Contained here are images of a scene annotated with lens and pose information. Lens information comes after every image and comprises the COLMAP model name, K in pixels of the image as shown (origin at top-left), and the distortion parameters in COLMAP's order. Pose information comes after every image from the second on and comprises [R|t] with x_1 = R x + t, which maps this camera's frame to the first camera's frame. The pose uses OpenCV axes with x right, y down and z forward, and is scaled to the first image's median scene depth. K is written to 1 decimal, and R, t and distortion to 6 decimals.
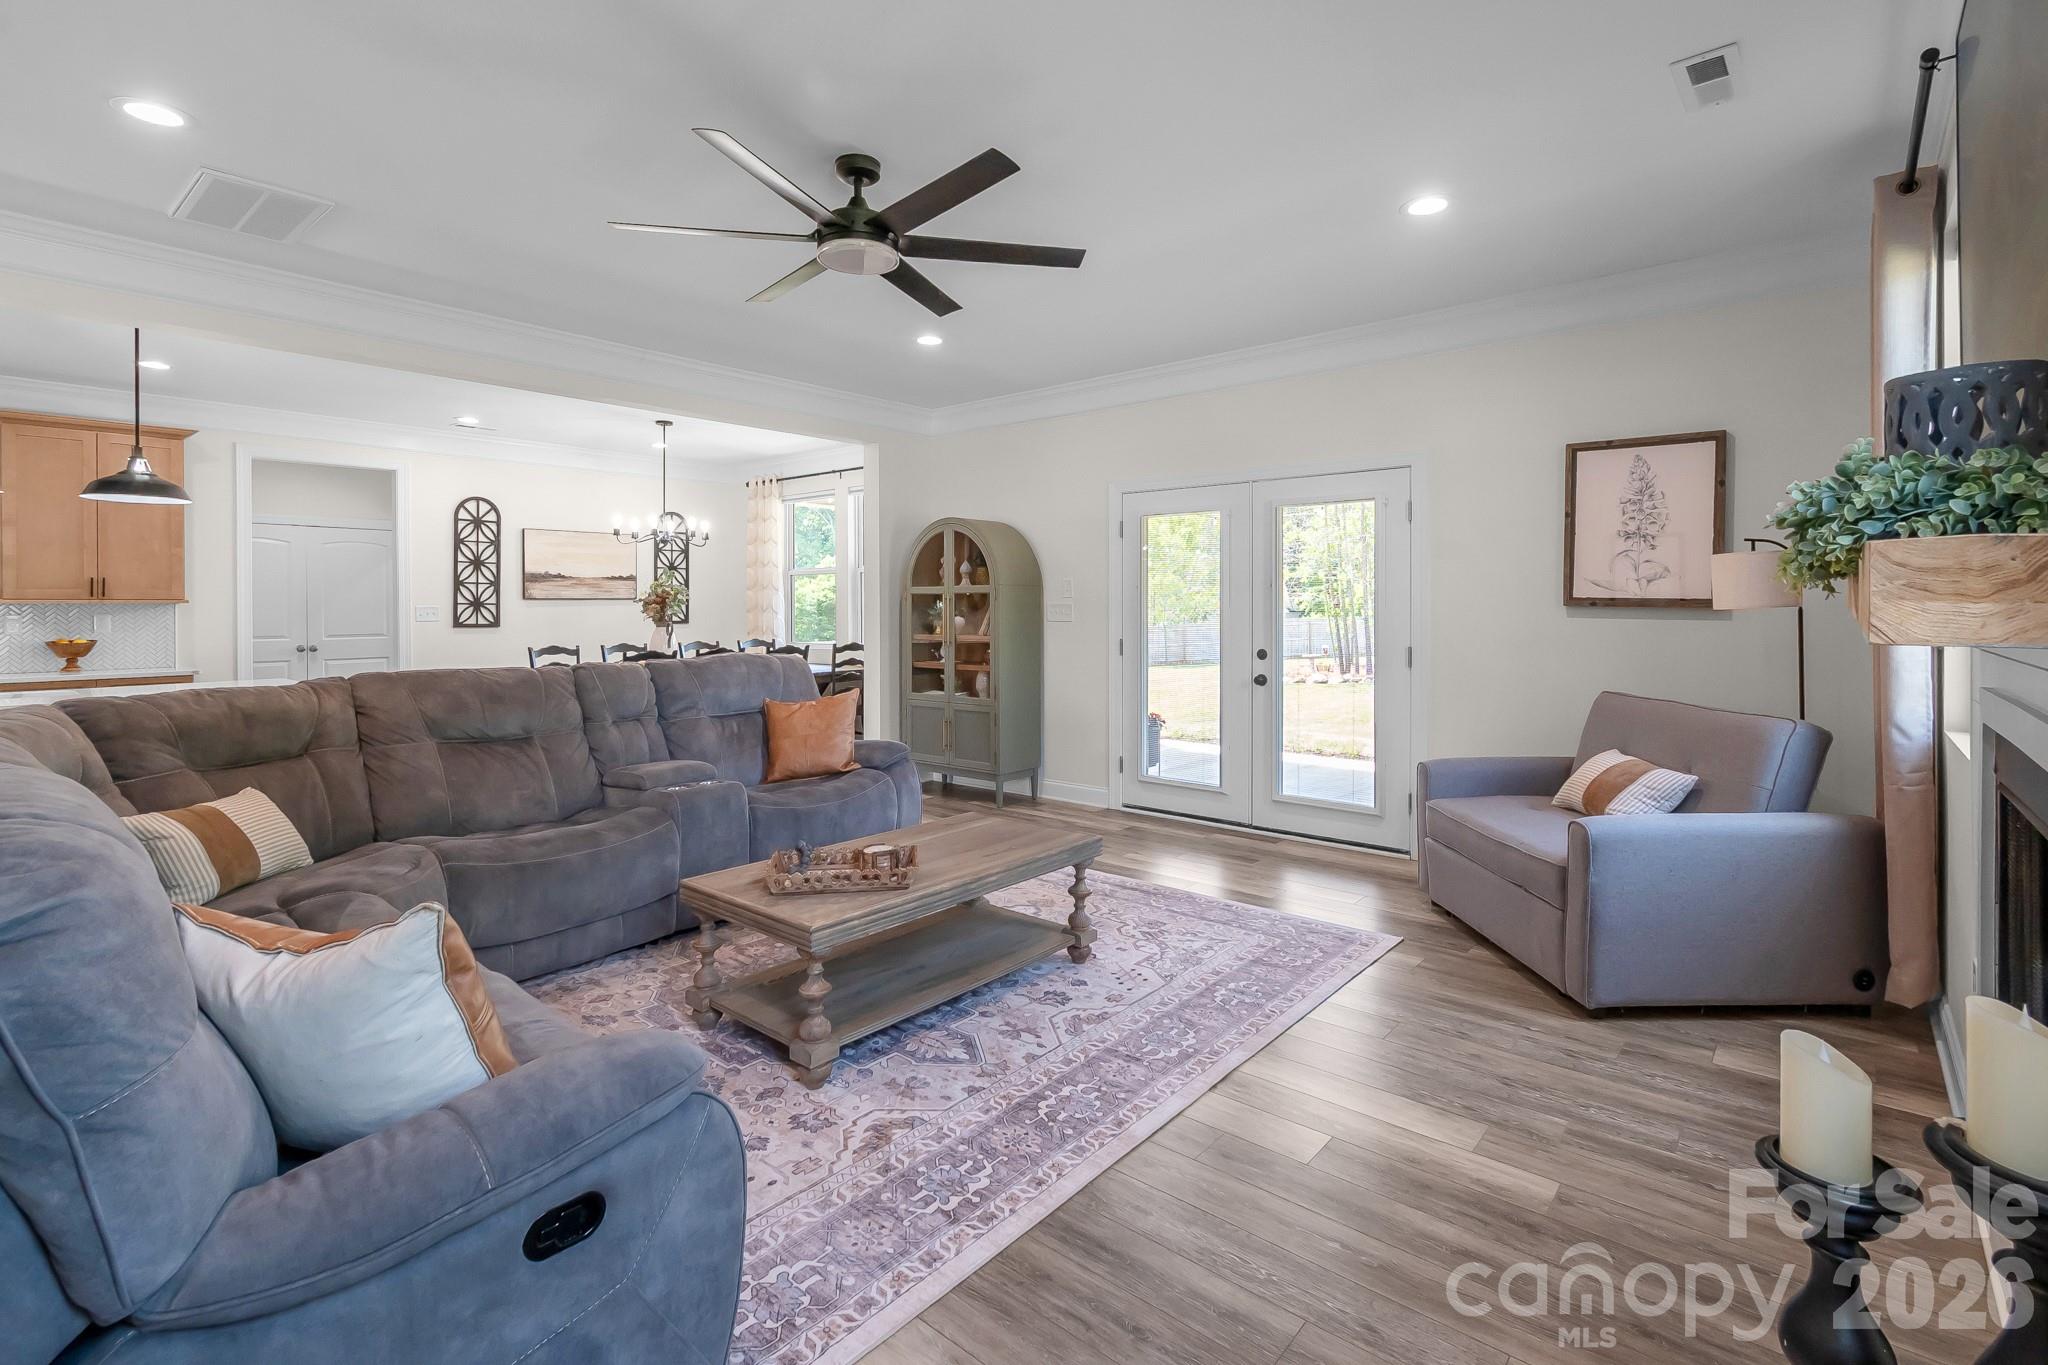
lens RADIAL K [[959.0, 0, 1033.2], [0, 959.0, 614.8], [0, 0, 1]] dist [0.000499, 0.000086]
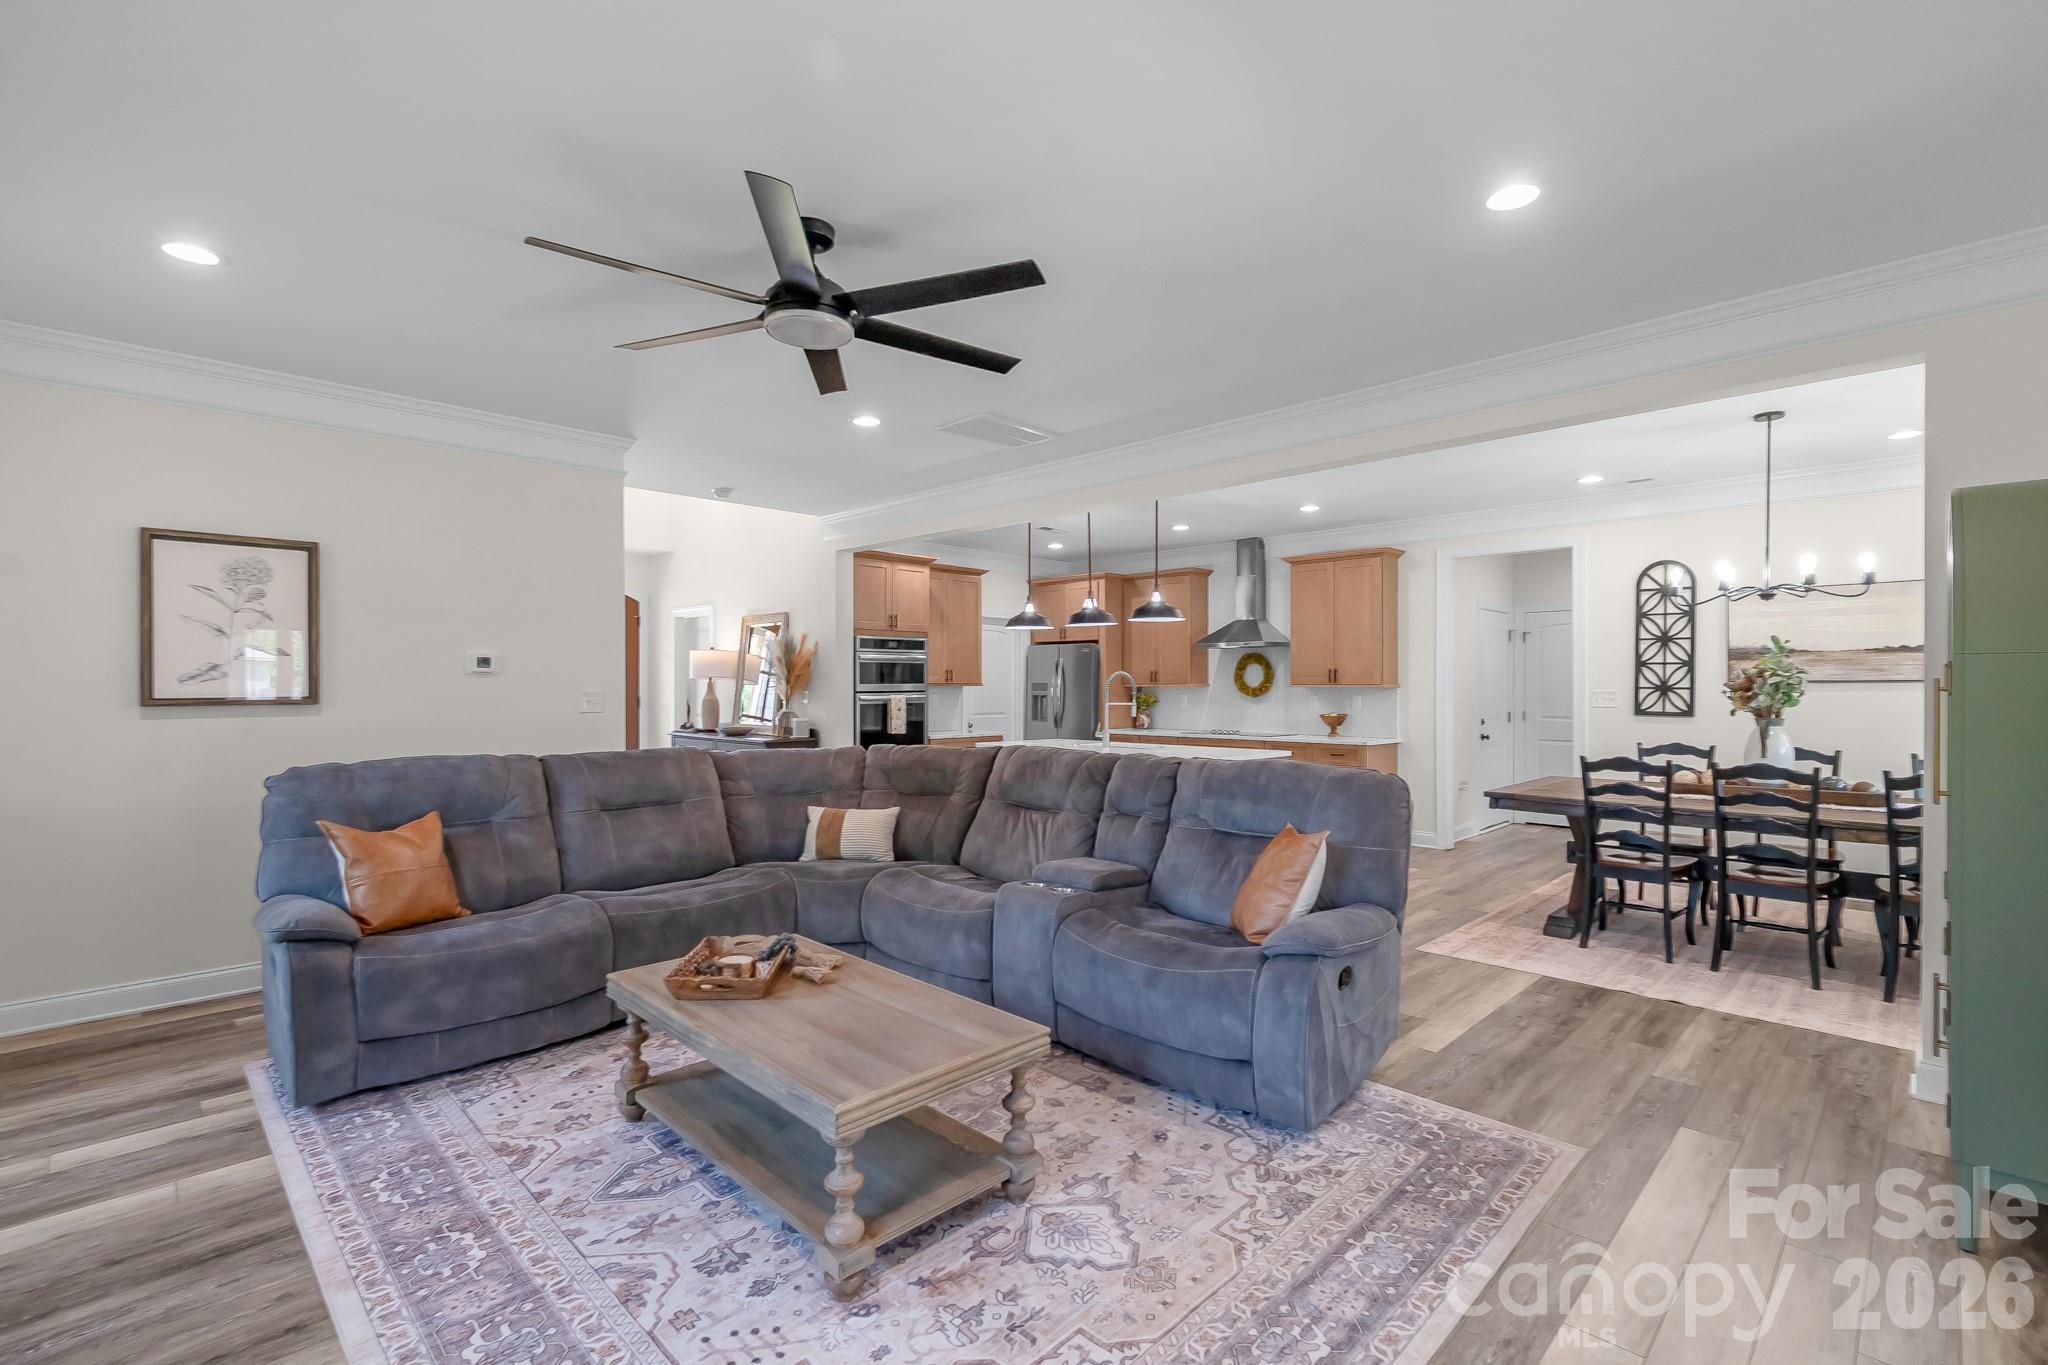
lens RADIAL K [[920.0, 0, 1024.0], [0, 920.0, 682.5], [0, 0, 1]] dist [0.000682, -0.000421]
pose [[-0.088467, 0.001365, -0.996078, 0.582899], [-0.006357, 0.999978, 0.001935, -0.030221], [0.996059, 0.006503, -0.088456, 1.088471]]
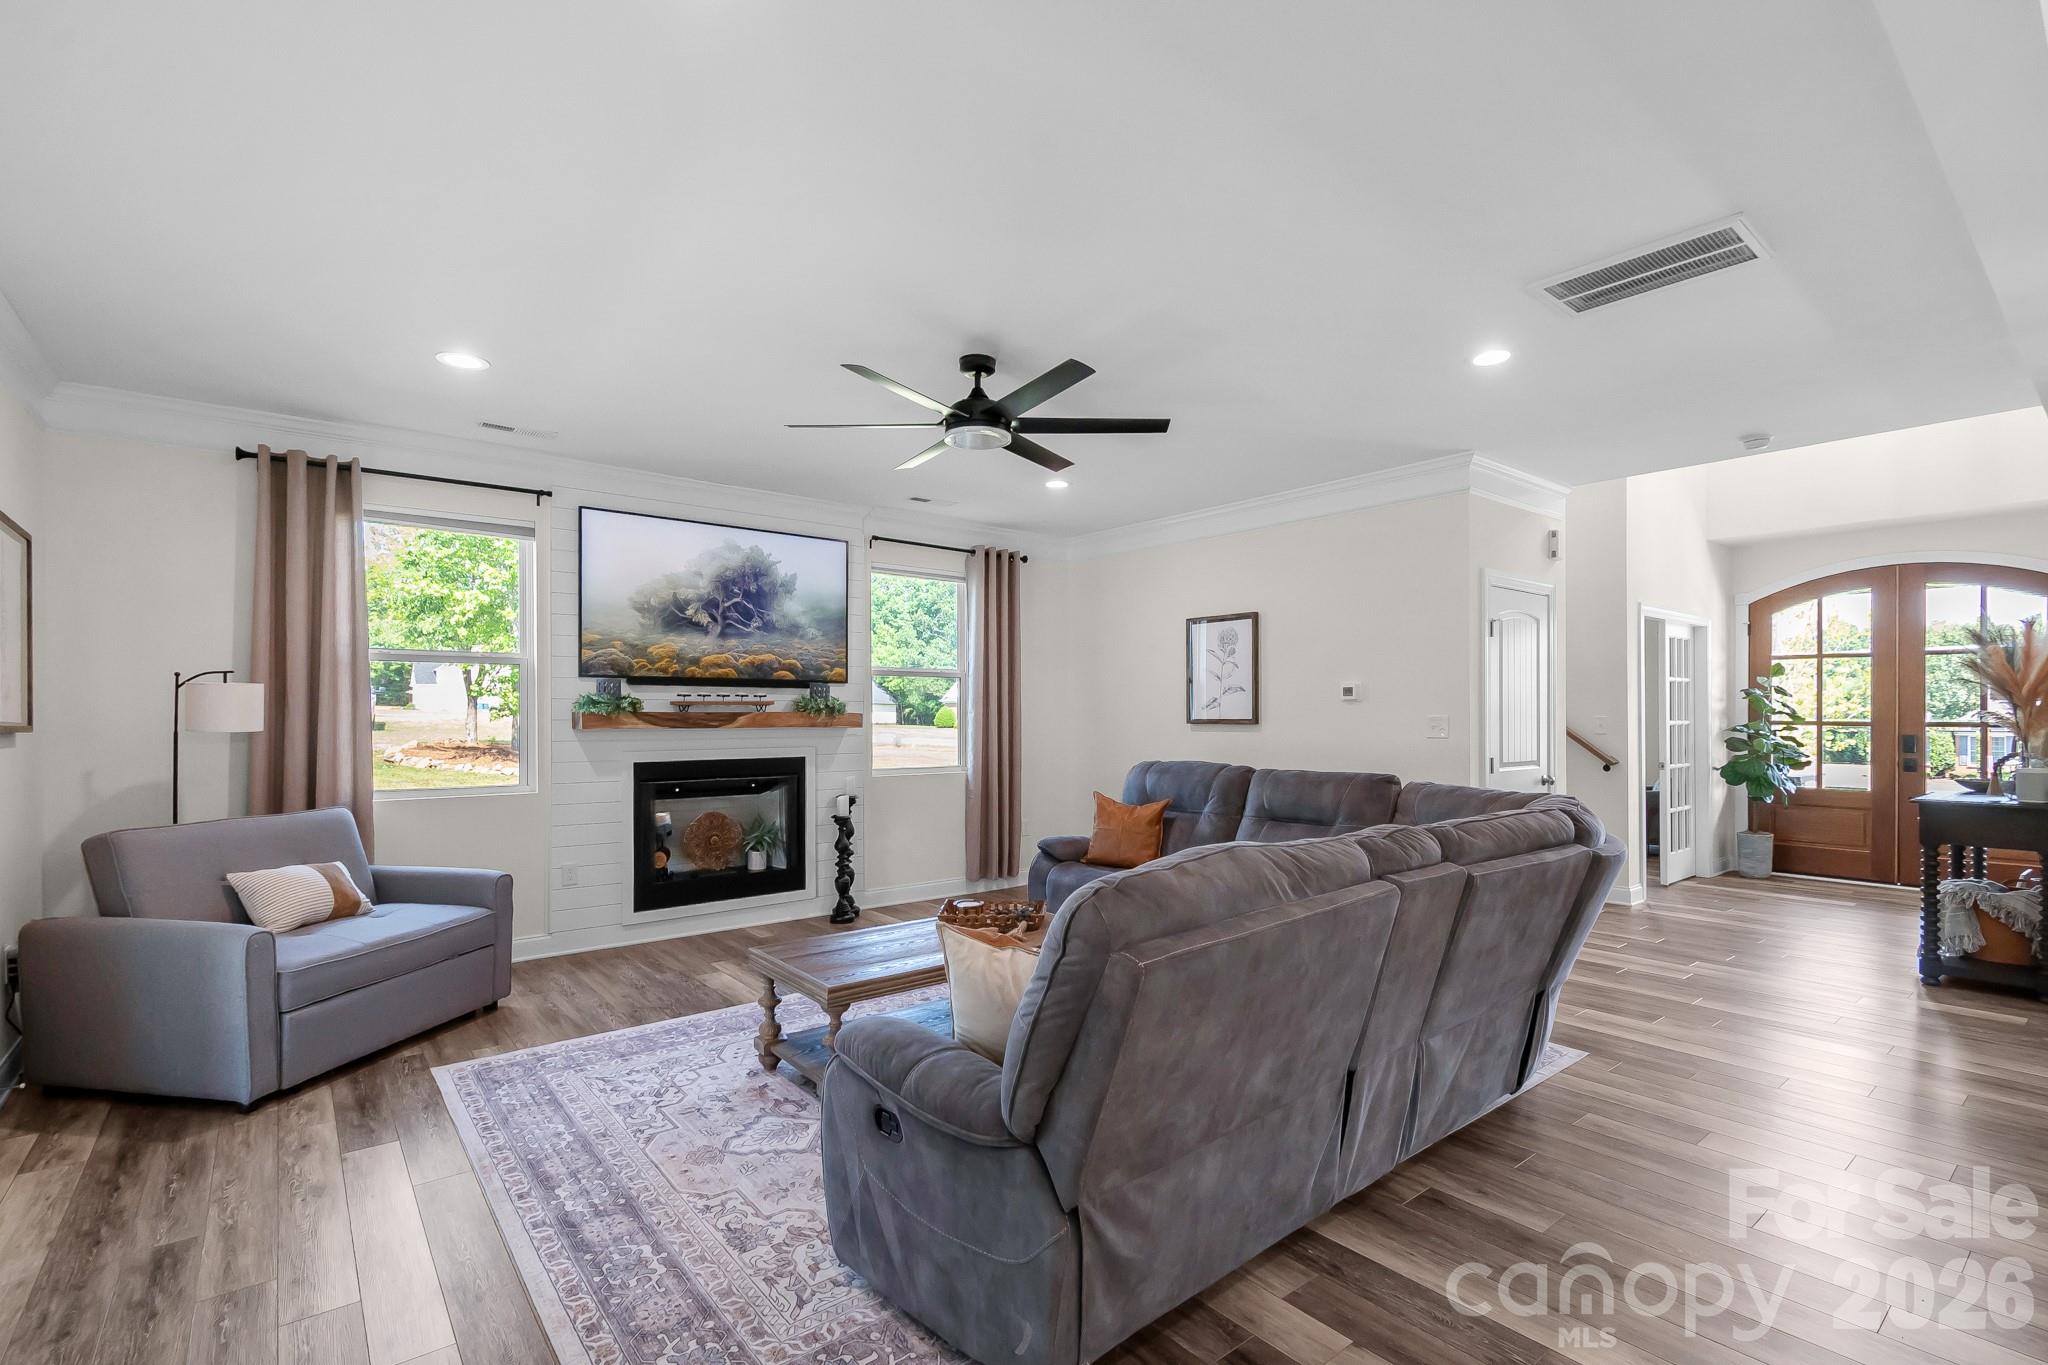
lens RADIAL K [[920.0, 0, 1024.0], [0, 920.0, 682.5], [0, 0, 1]] dist [0.000682, -0.000421]
pose [[-0.980682, 0.009874, 0.195358, -0.397868], [0.005452, 0.999717, -0.023157, -0.033534], [-0.195532, -0.021645, -0.980458, 1.817262]]
